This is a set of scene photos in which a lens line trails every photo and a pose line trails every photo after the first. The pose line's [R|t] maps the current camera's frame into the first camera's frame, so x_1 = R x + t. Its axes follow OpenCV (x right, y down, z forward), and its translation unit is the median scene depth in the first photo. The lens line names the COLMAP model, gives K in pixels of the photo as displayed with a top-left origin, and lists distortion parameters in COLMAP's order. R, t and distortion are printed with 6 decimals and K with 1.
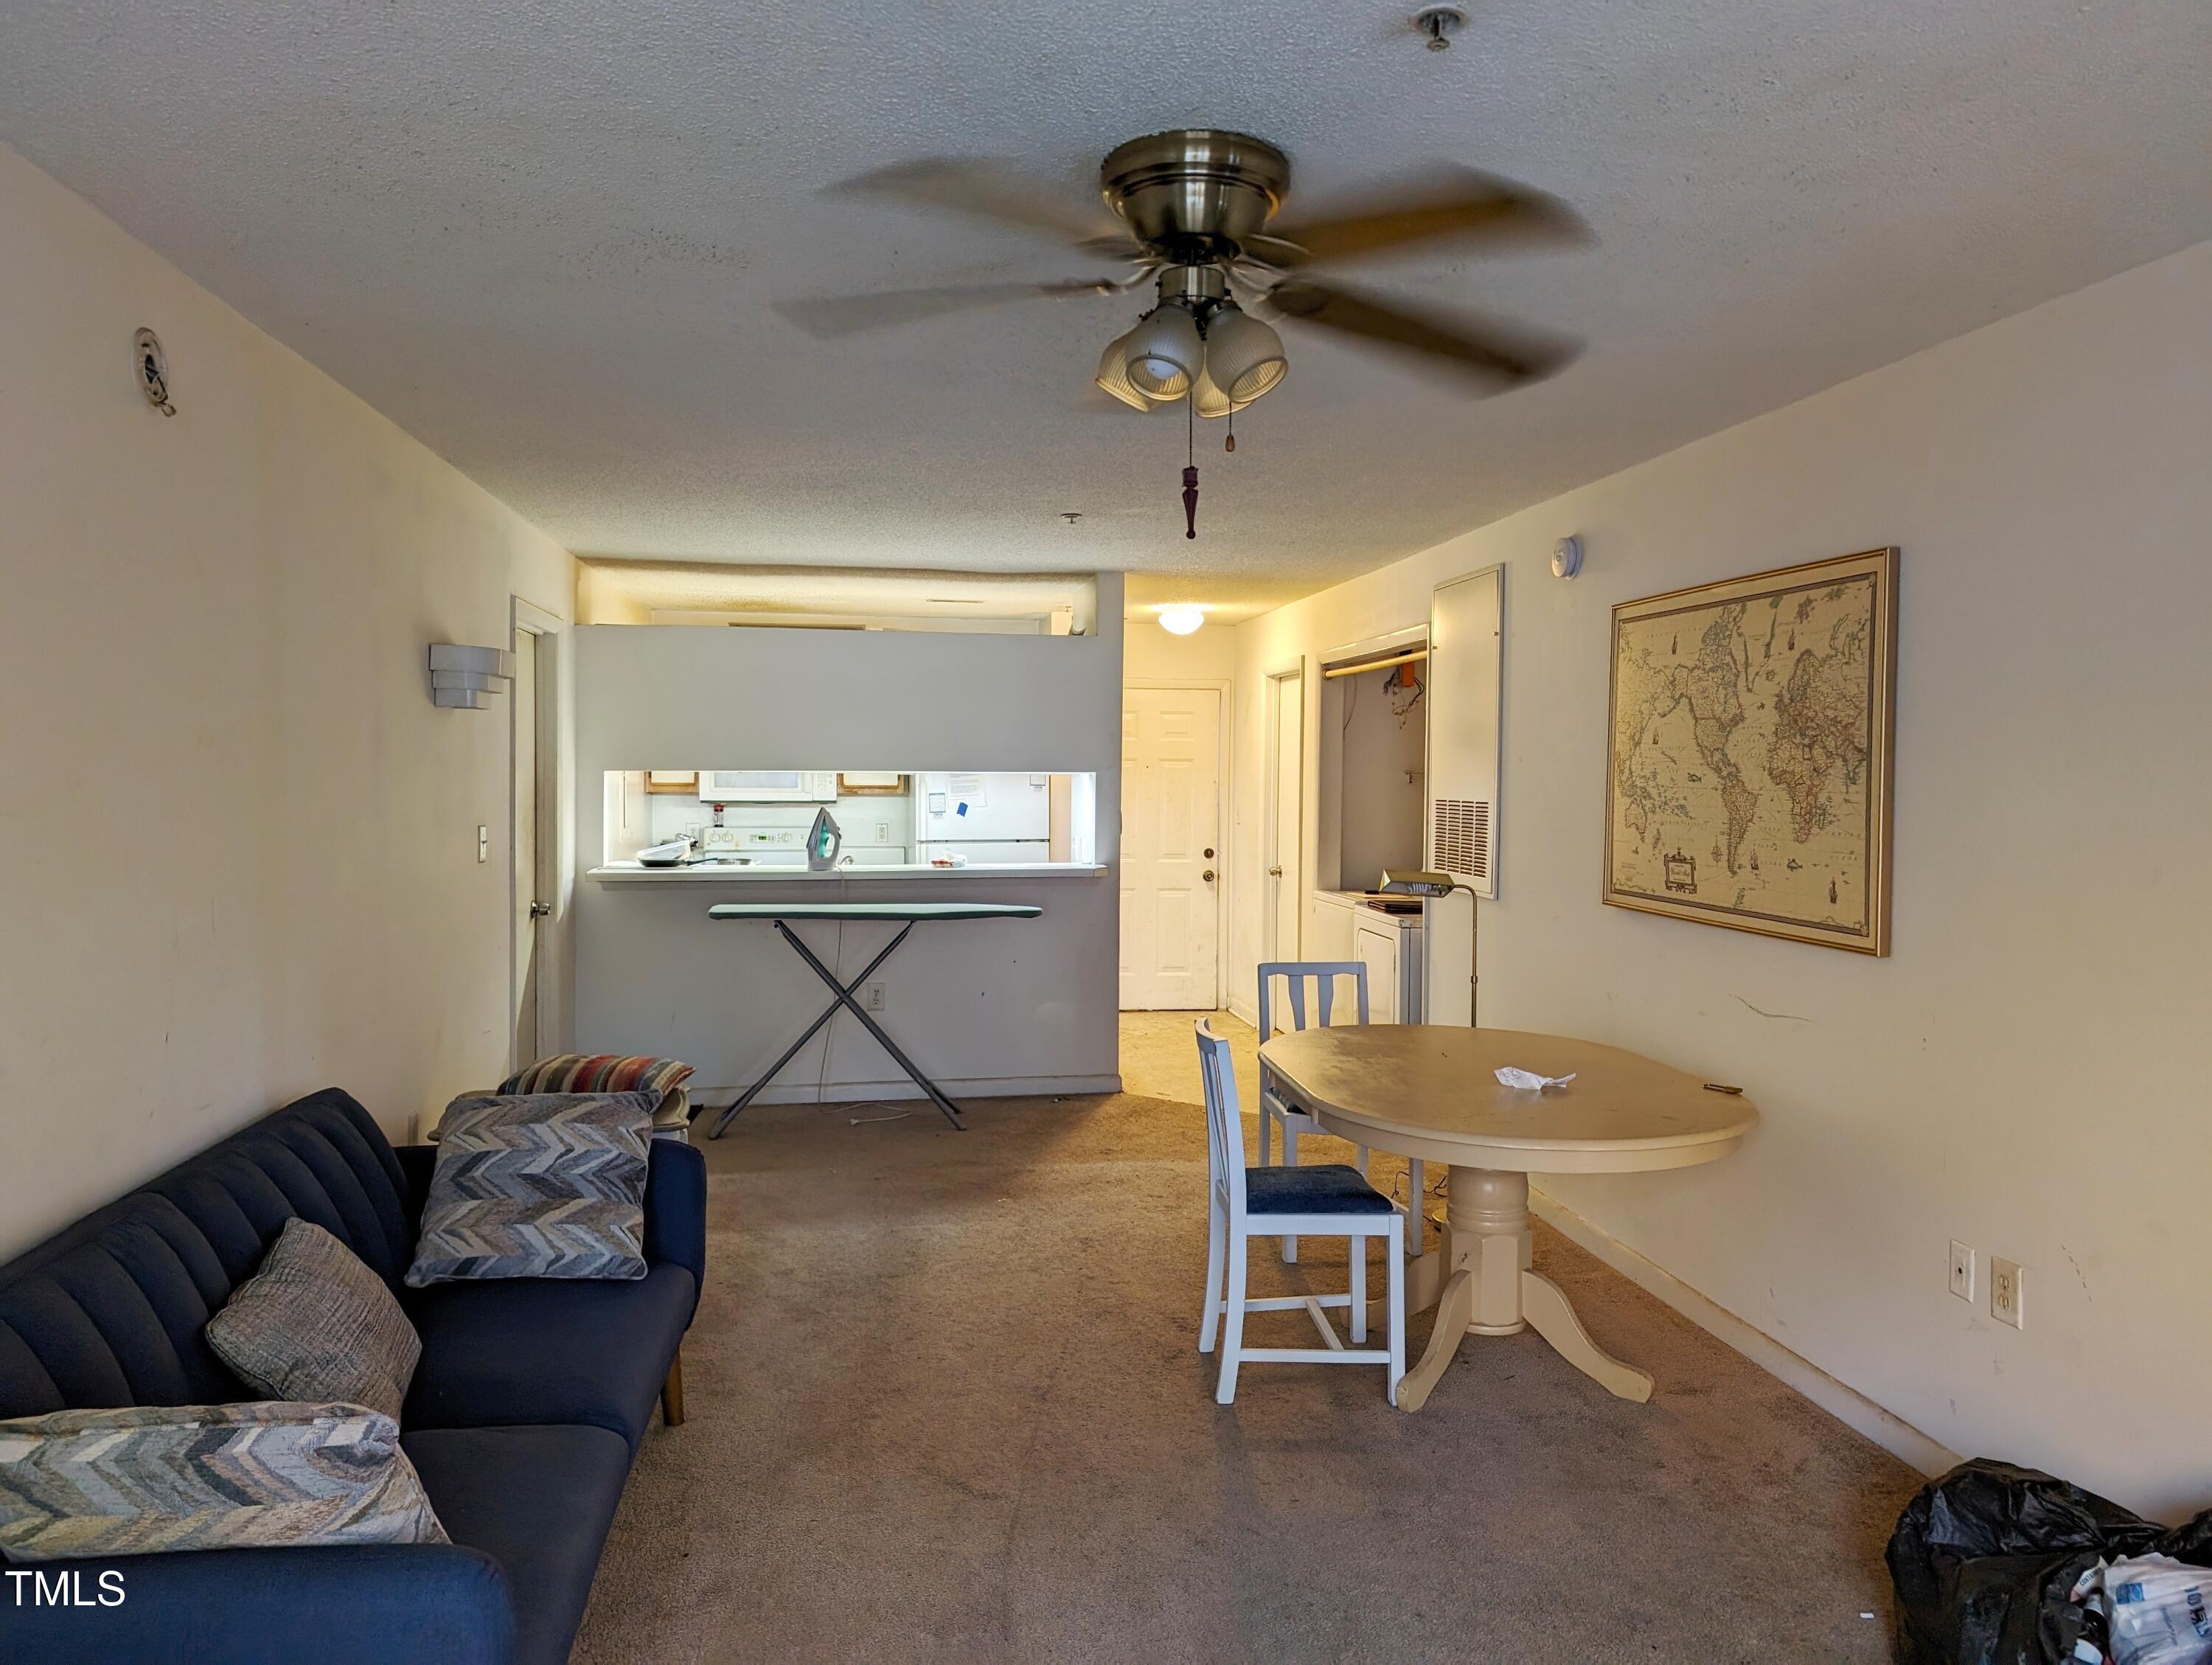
lens RADIAL K [[1582.4, 0, 1106.0], [0, 1582.4, 832.5], [0, 0, 1]] dist [0.000117, -0.000002]
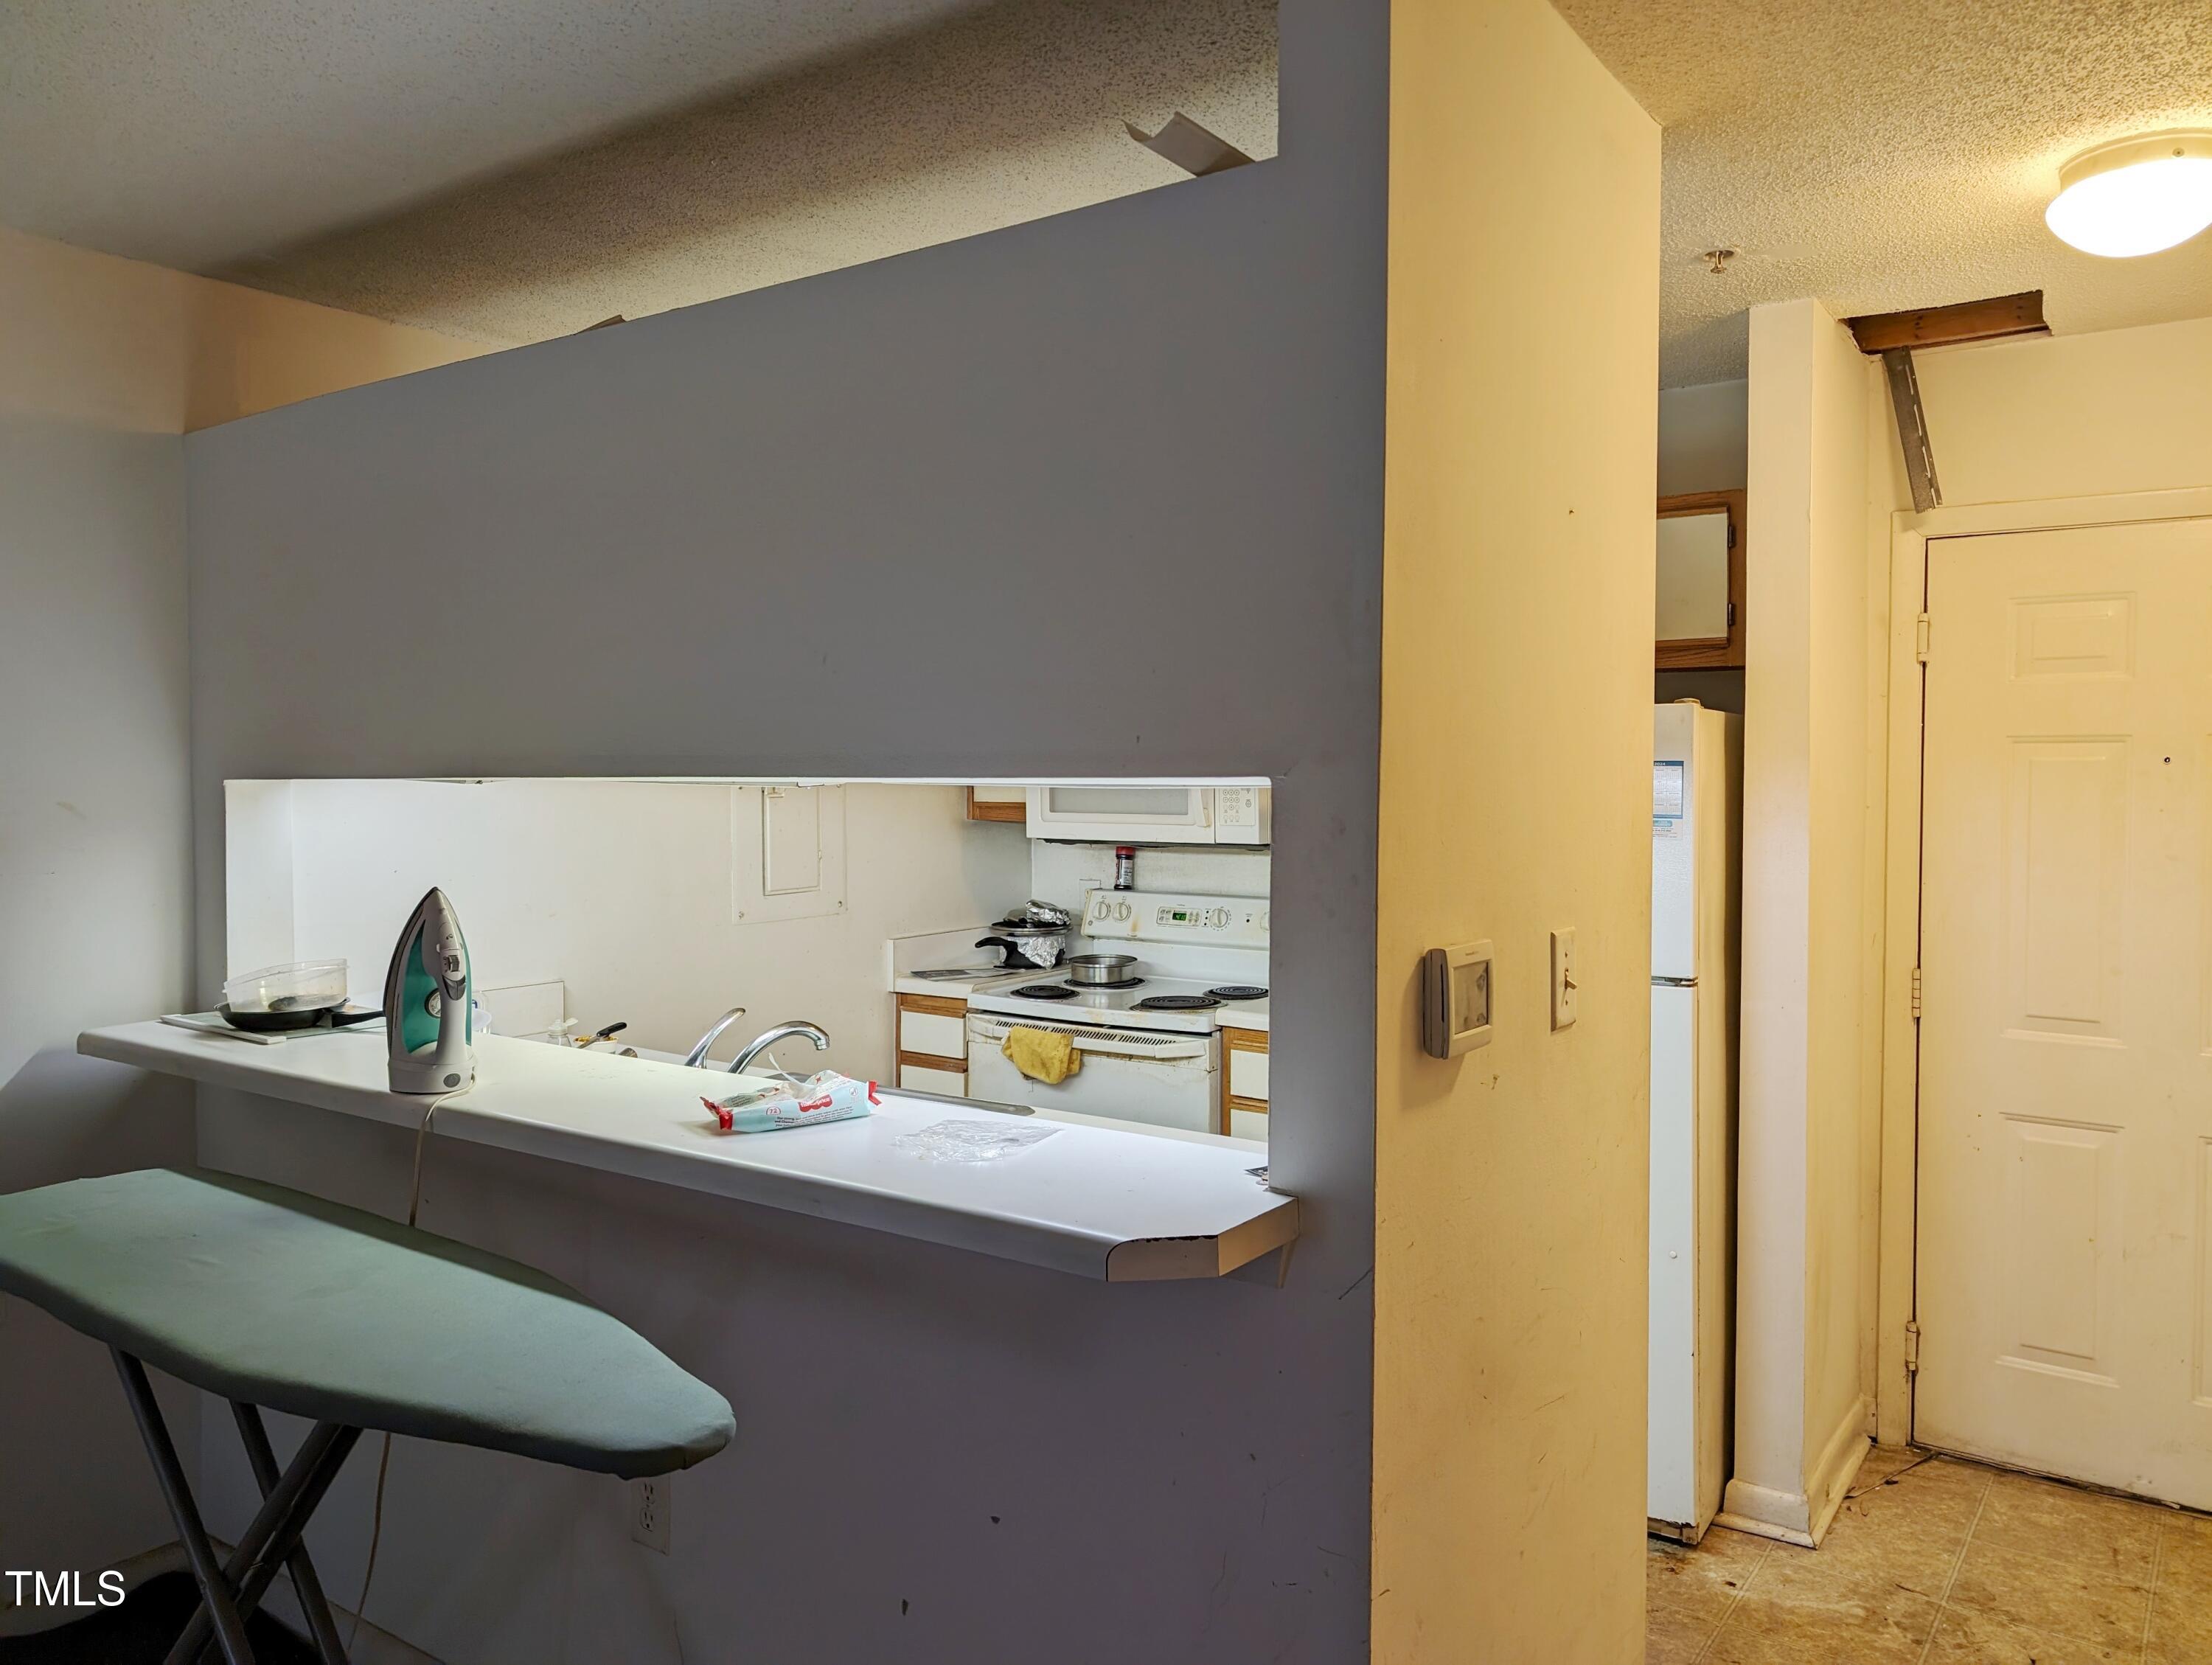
lens RADIAL K [[1582.4, 0, 1106.0], [0, 1582.4, 832.5], [0, 0, 1]] dist [0.000117, -0.000002]
pose [[0.731693, 0.012987, -0.681510, 0.101386], [-0.017239, 0.999851, 0.000544, -0.022532], [0.681416, 0.011351, 0.731808, 0.624265]]
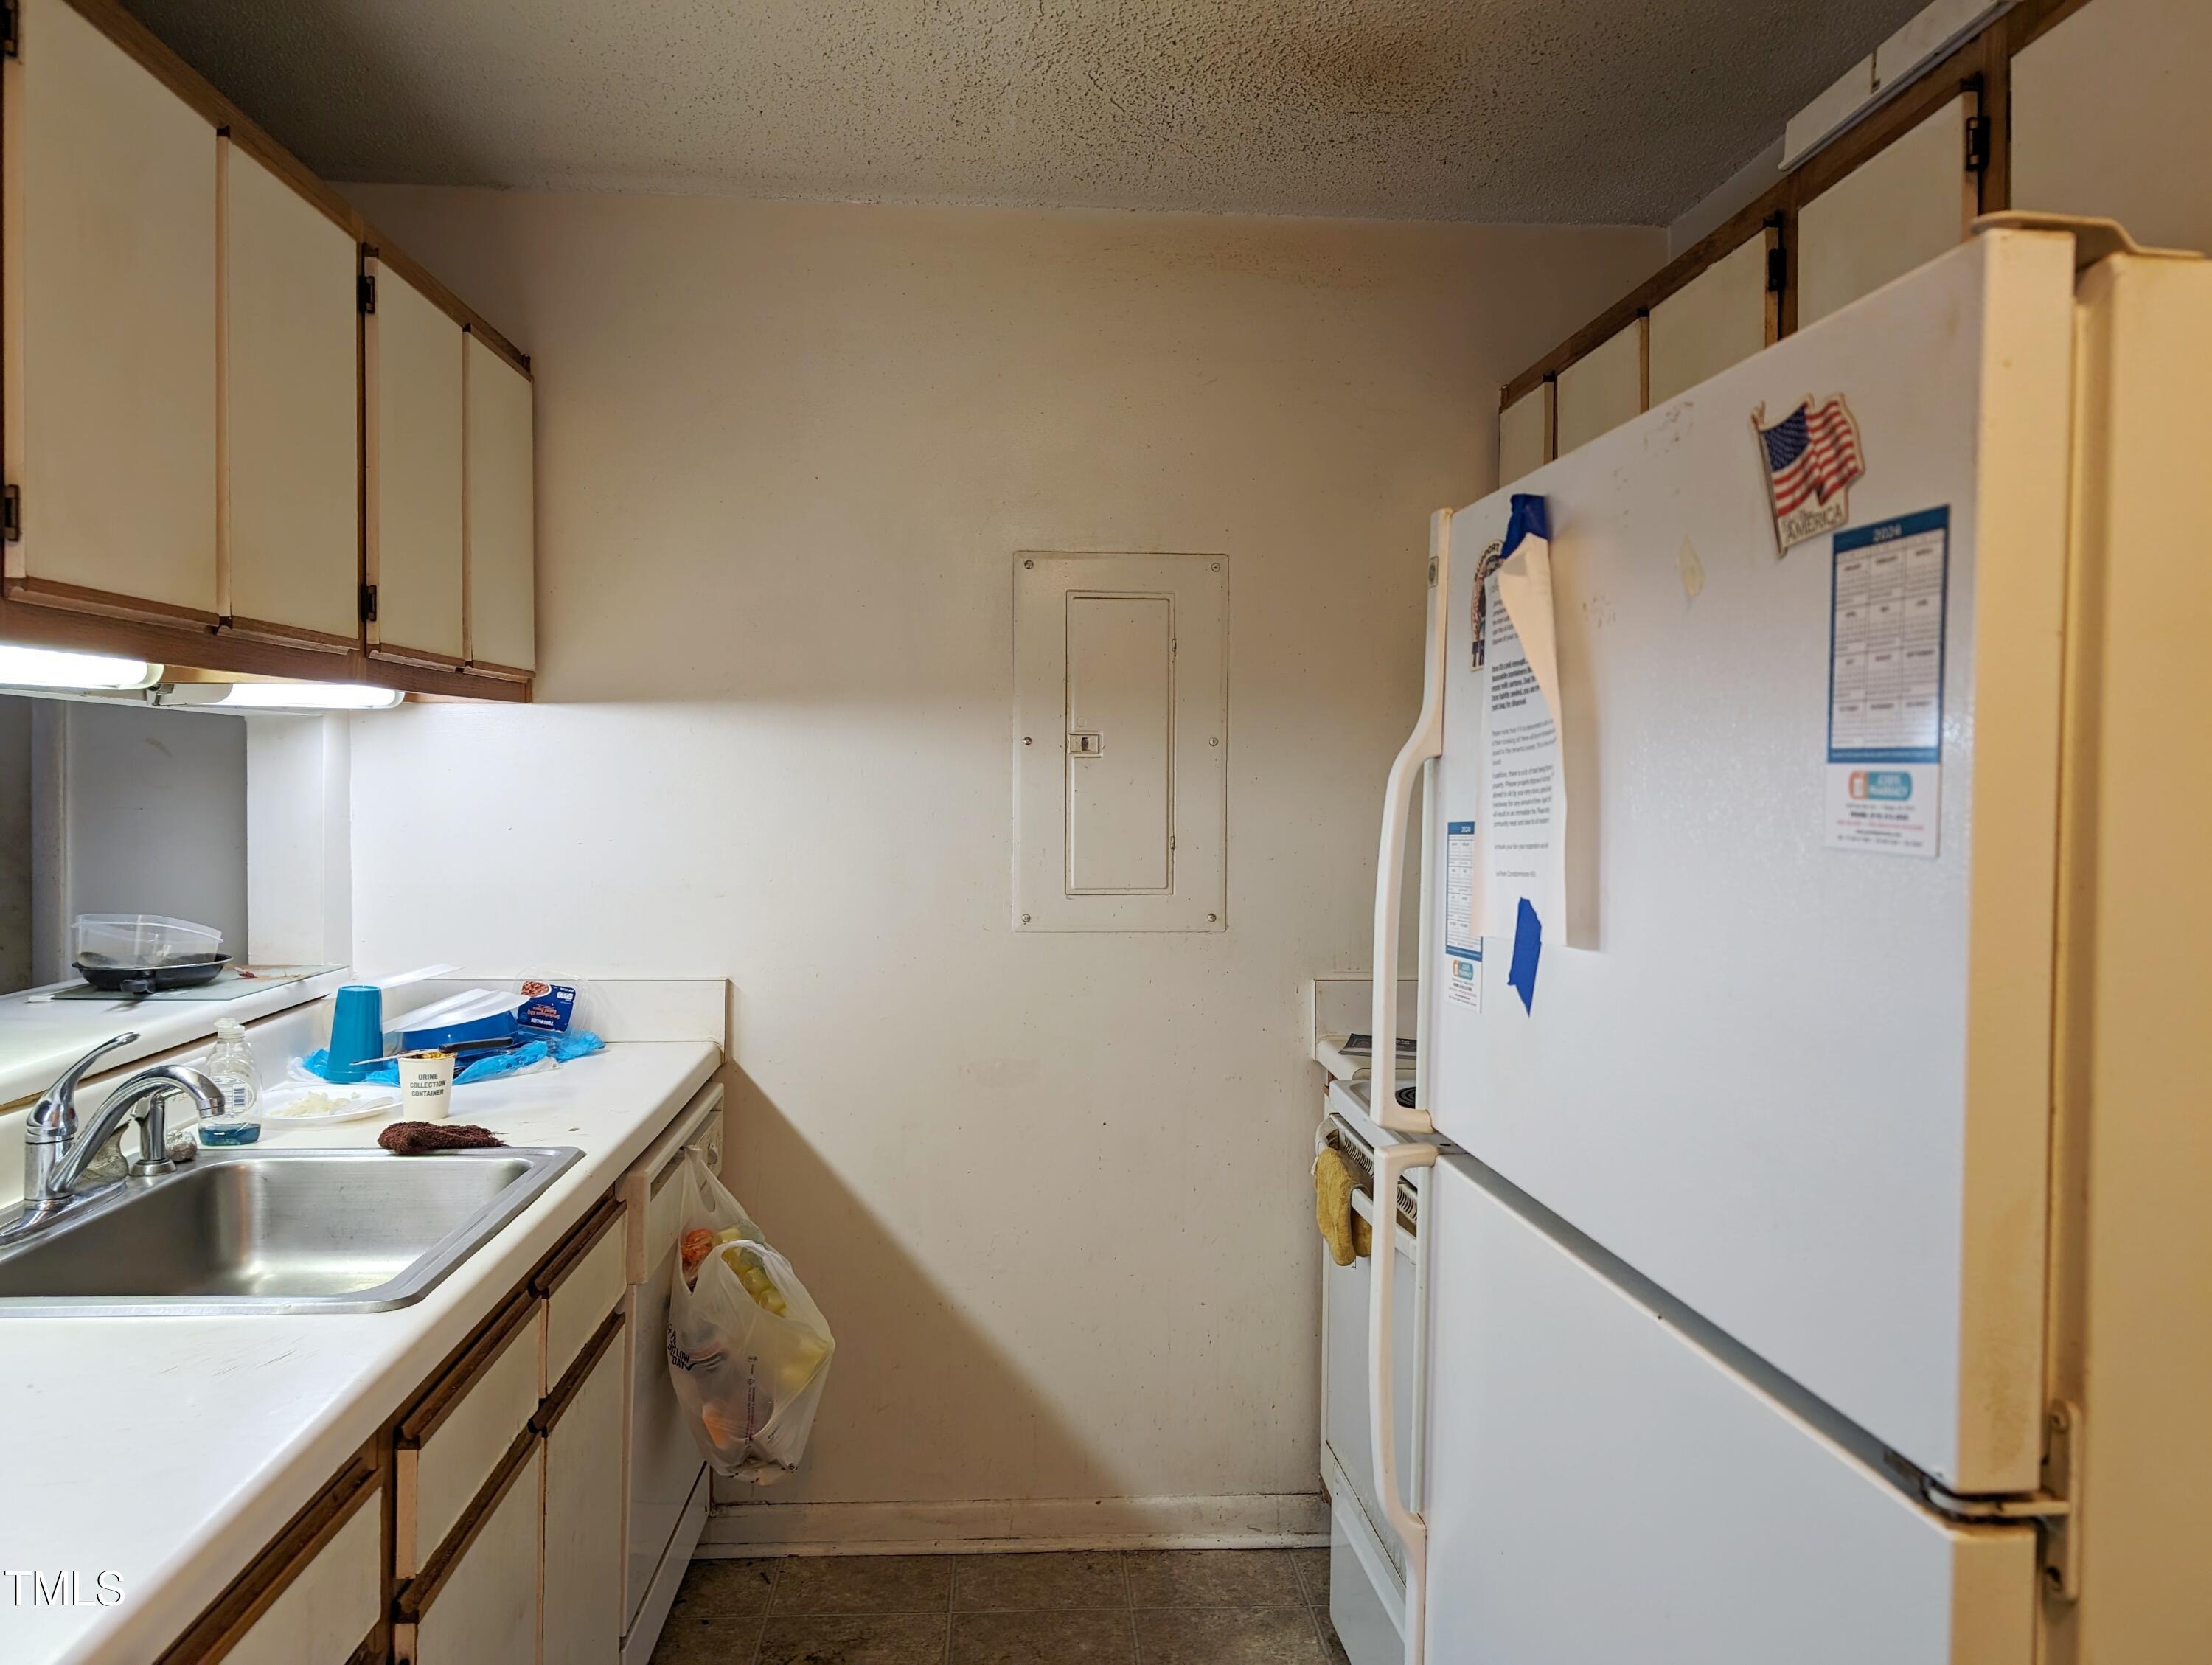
lens RADIAL K [[1582.4, 0, 1106.0], [0, 1582.4, 832.5], [0, 0, 1]] dist [0.000117, -0.000002]
pose [[-0.089484, 0.035831, -0.995344, 0.054106], [-0.045751, 0.998150, 0.040046, -0.025726], [0.994937, 0.049121, -0.087679, 0.822354]]
